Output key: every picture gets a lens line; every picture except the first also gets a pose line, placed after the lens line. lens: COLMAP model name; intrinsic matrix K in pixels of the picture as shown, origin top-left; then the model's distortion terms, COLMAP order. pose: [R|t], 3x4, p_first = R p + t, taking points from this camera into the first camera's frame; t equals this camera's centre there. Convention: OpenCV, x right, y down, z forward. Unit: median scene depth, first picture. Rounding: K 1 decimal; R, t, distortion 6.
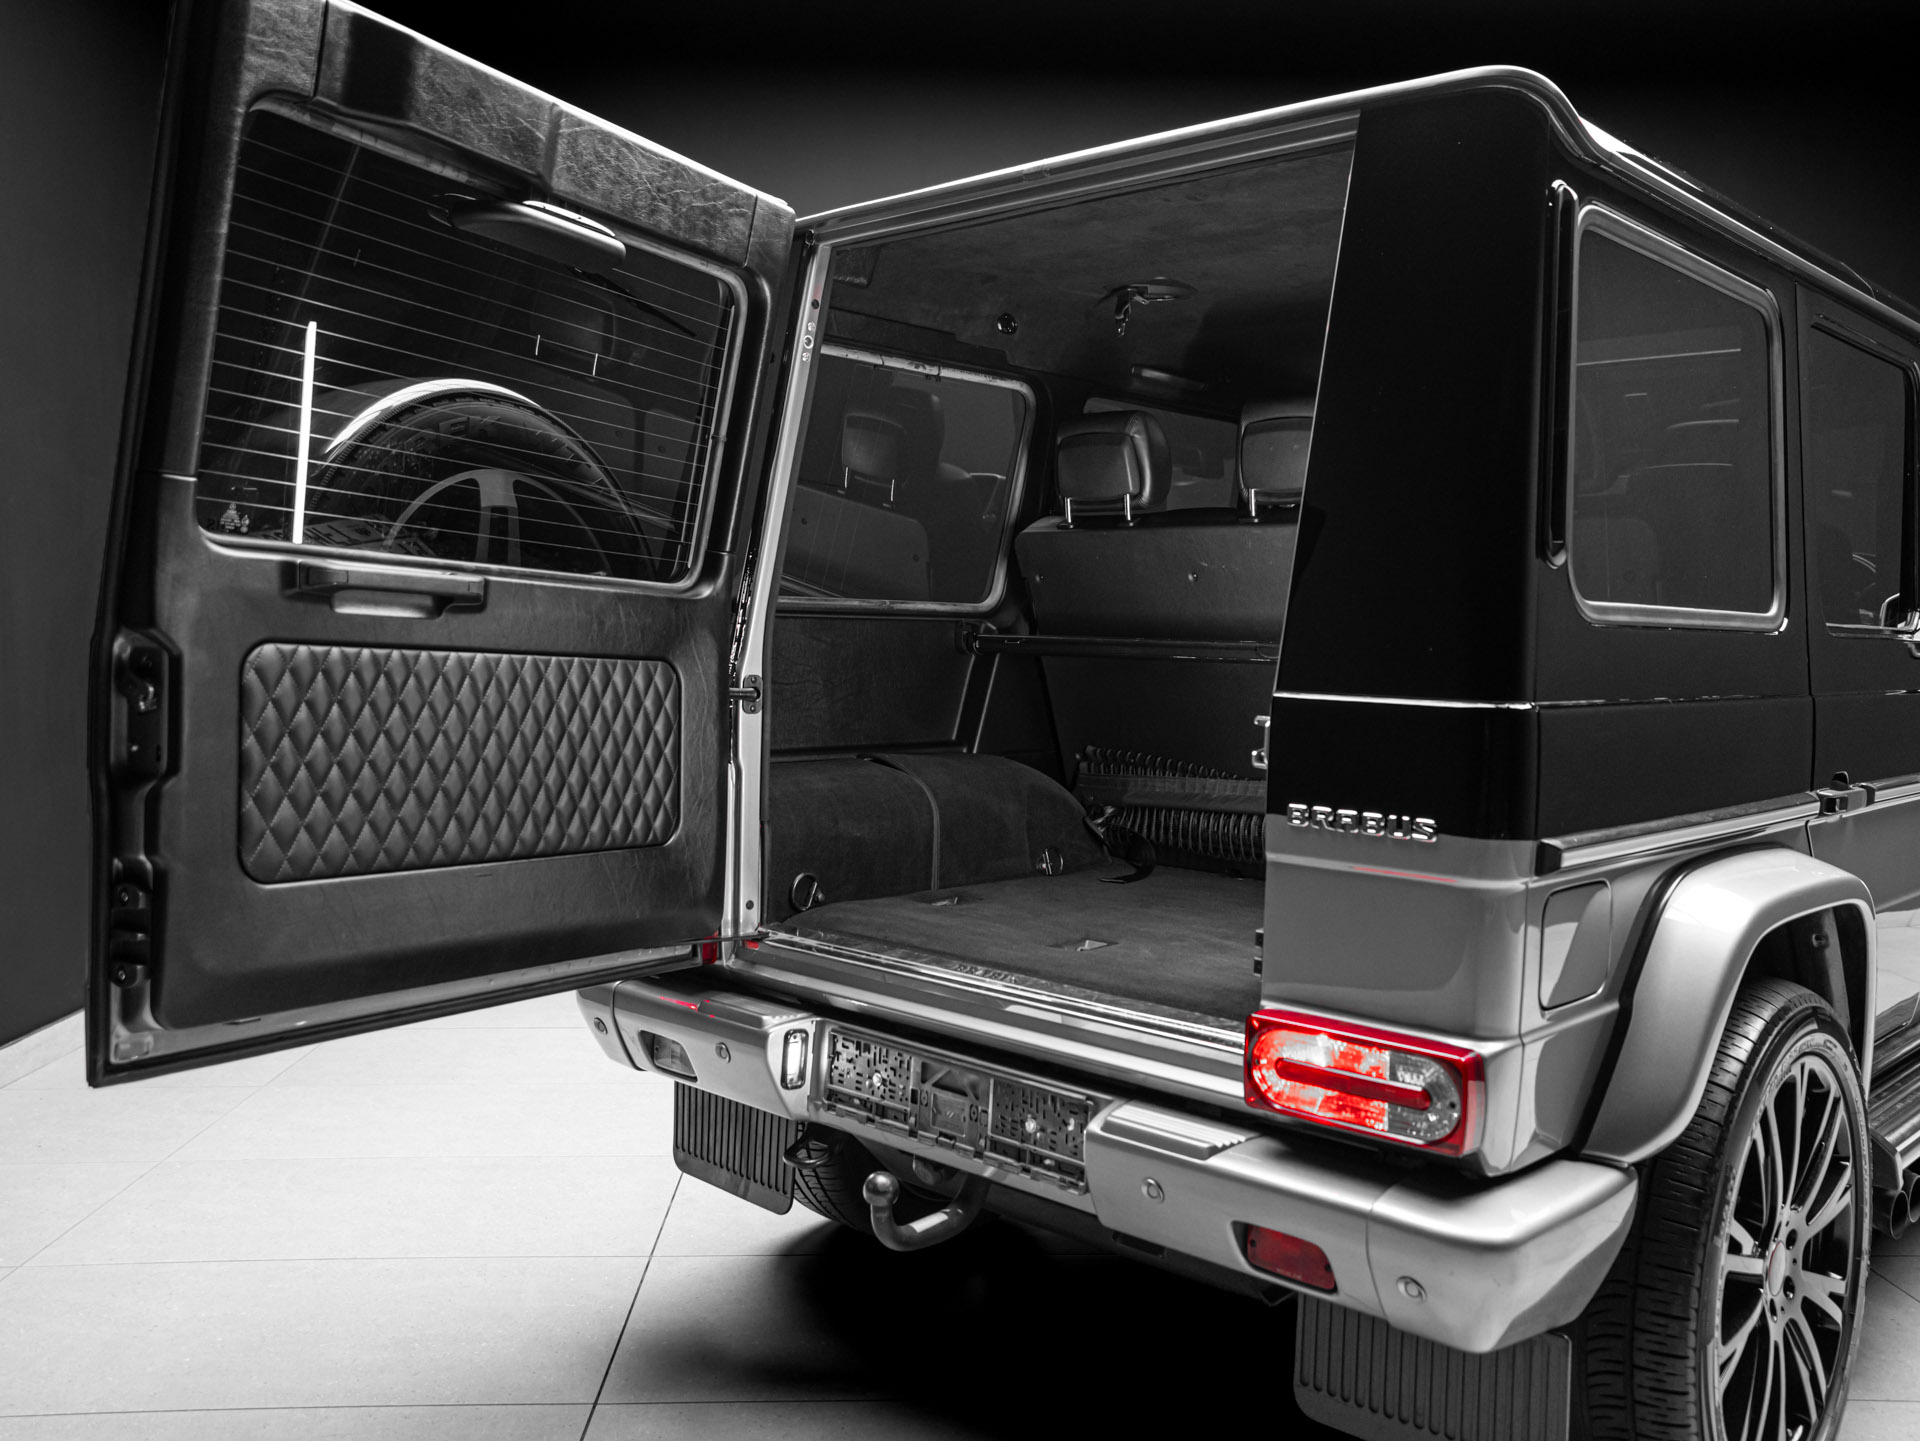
lens RADIAL K [[1589.6, 0, 948.1], [0, 1589.6, 707.7], [0, 0, 1]] dist [0.057965, 0.005970]
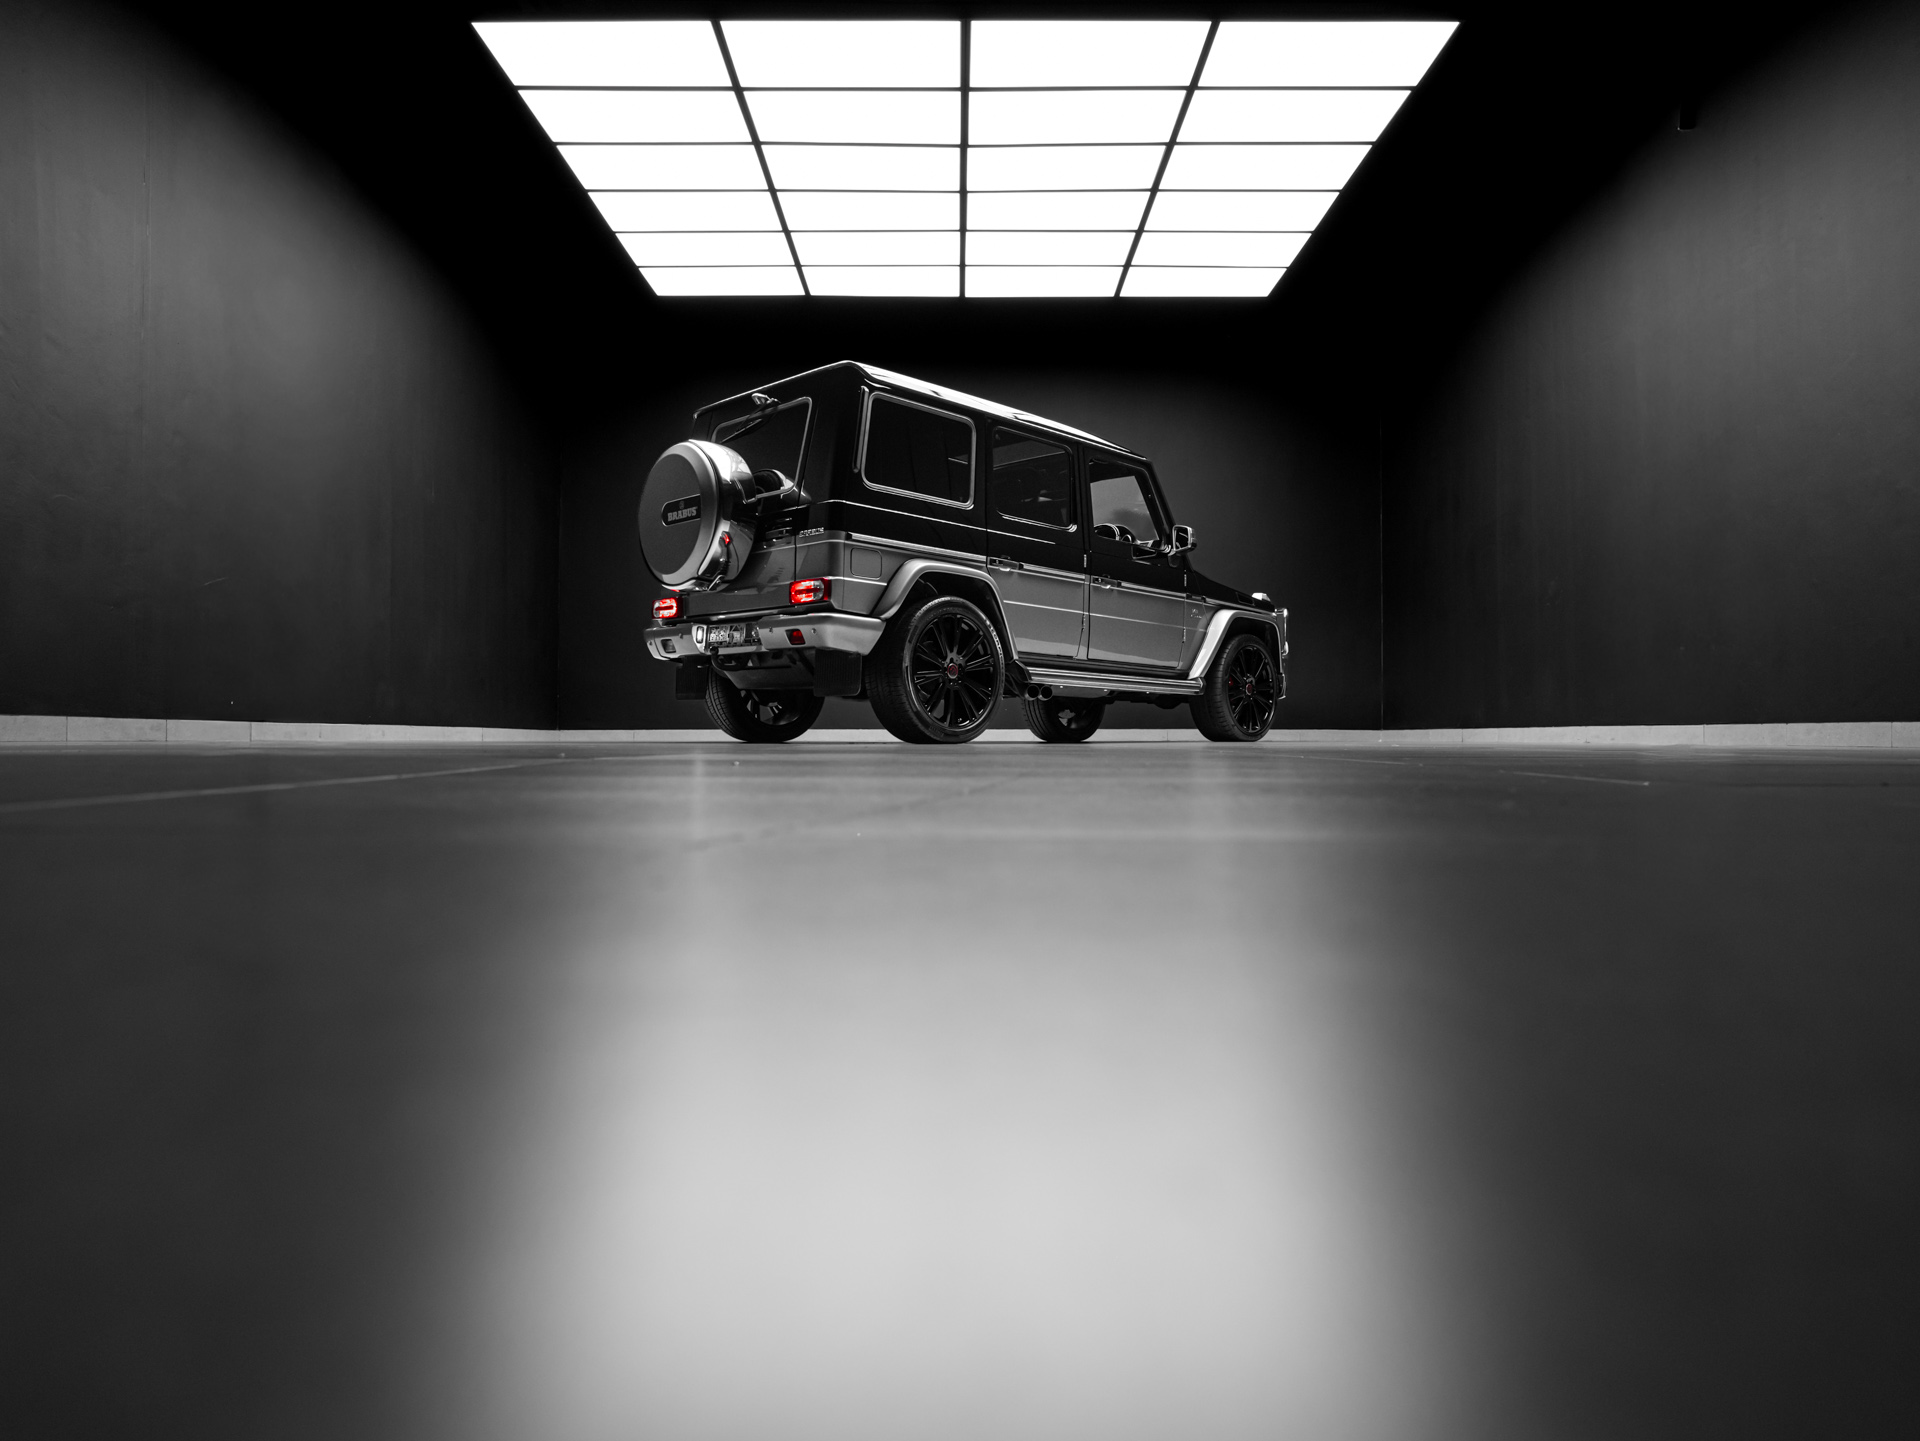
lens RADIAL K [[1214.2, 0, 943.9], [0, 1214.2, 728.9], [0, 0, 1]] dist [-0.036527, 0.016321]
pose [[0.997959, -0.004676, -0.063693, 0.668603], [-0.000456, 0.996769, -0.080318, 0.703403], [0.063862, 0.080183, 0.994732, -1.771171]]
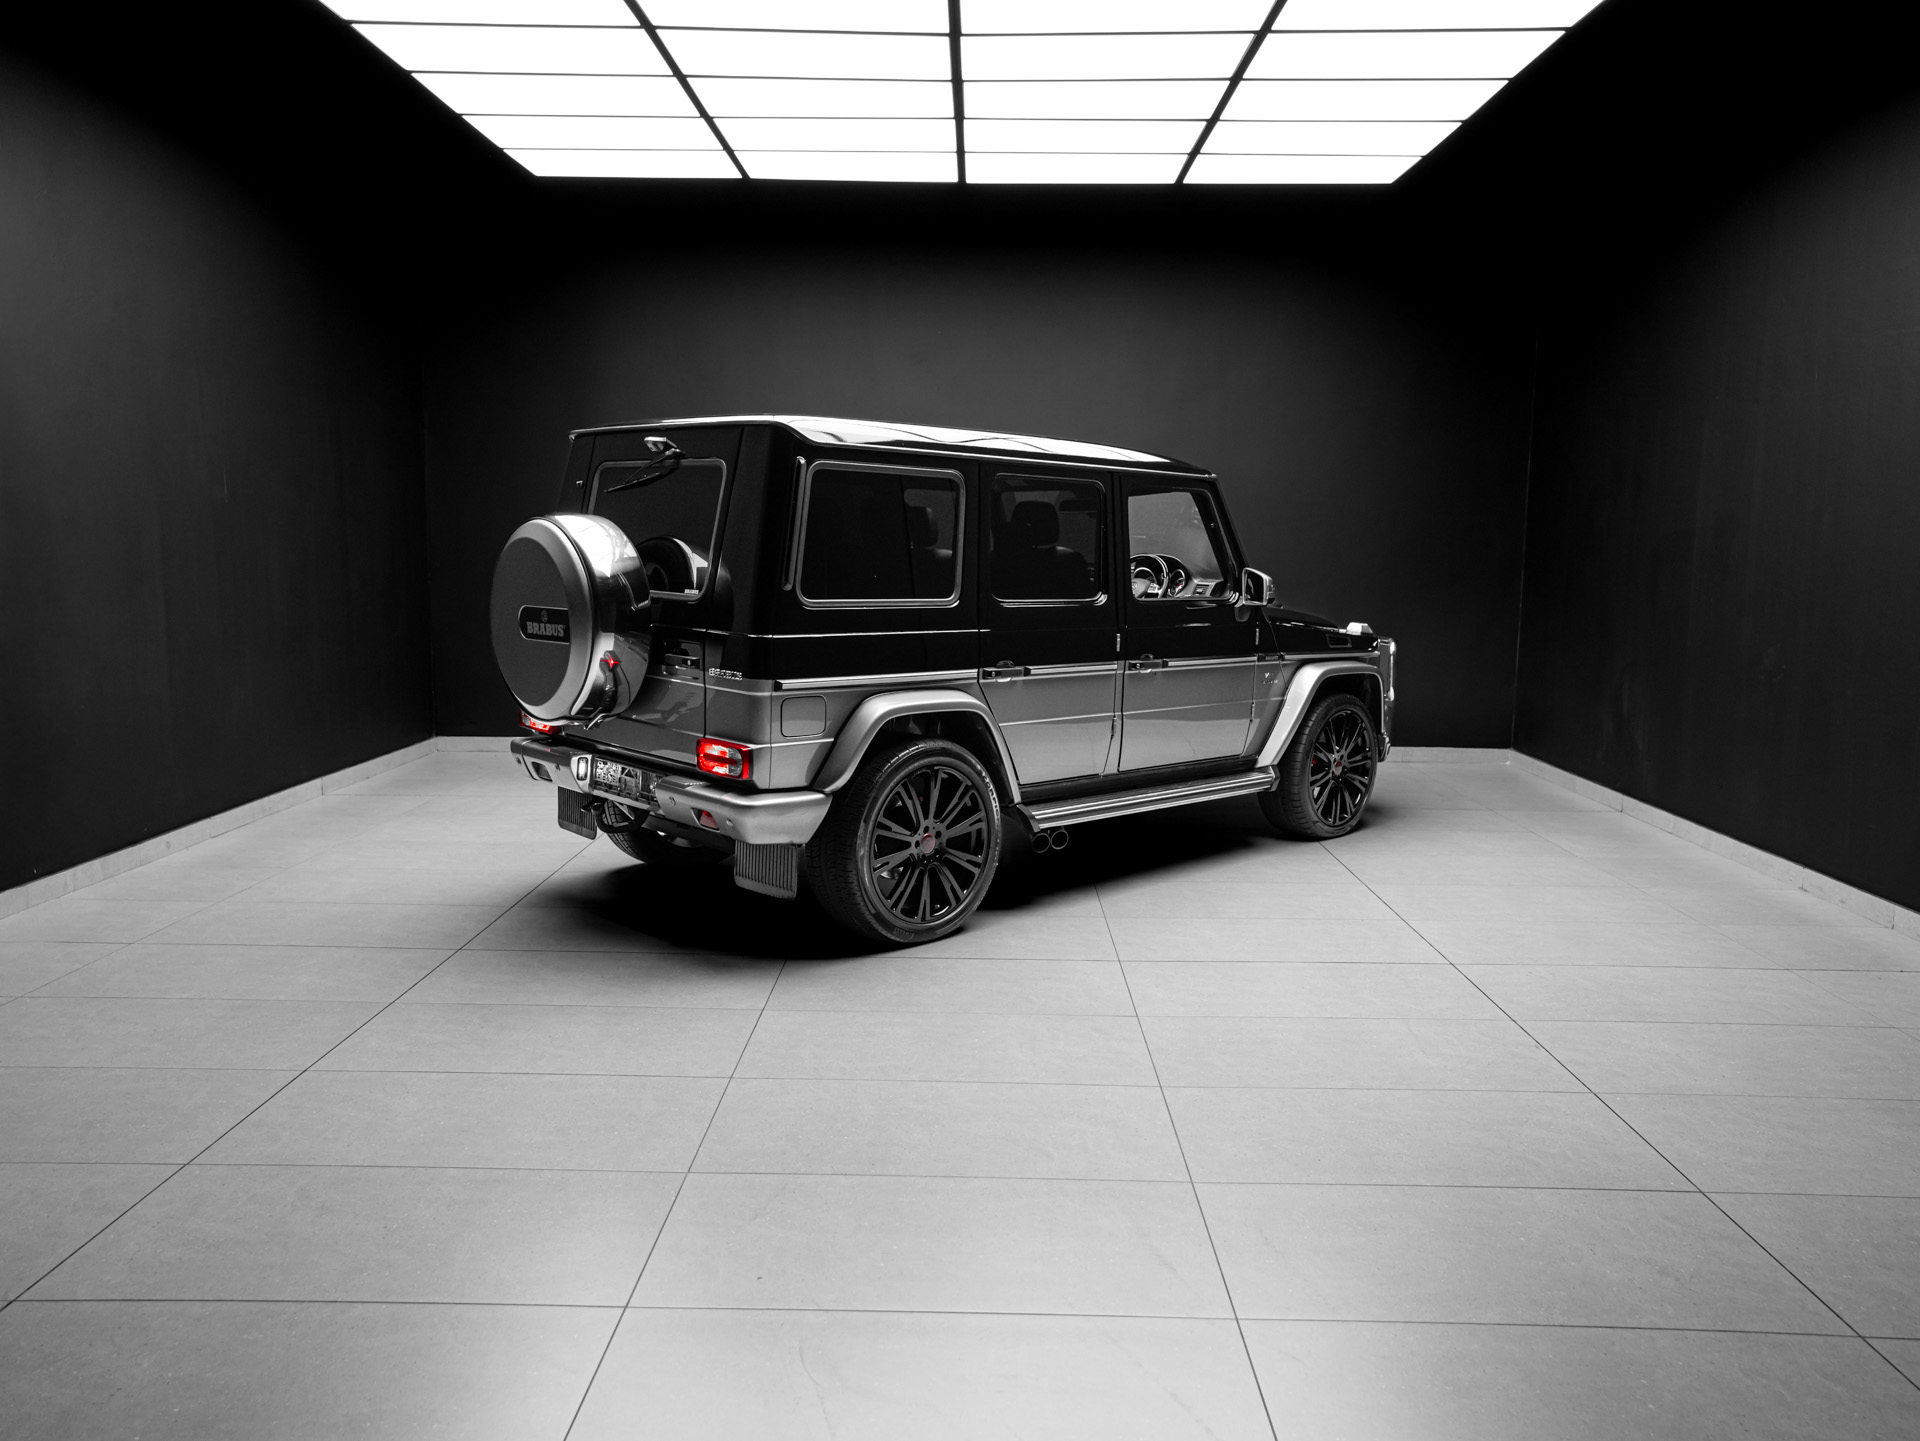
lens RADIAL K [[1454.6, 0, 943.4], [0, 1454.6, 719.5], [0, 0, 1]] dist [-0.028807, 0.071322]
pose [[0.996946, 0.014861, -0.076666, 0.720486], [-0.009584, 0.997589, 0.068741, -0.028499], [0.077503, -0.067796, 0.994684, -1.391490]]
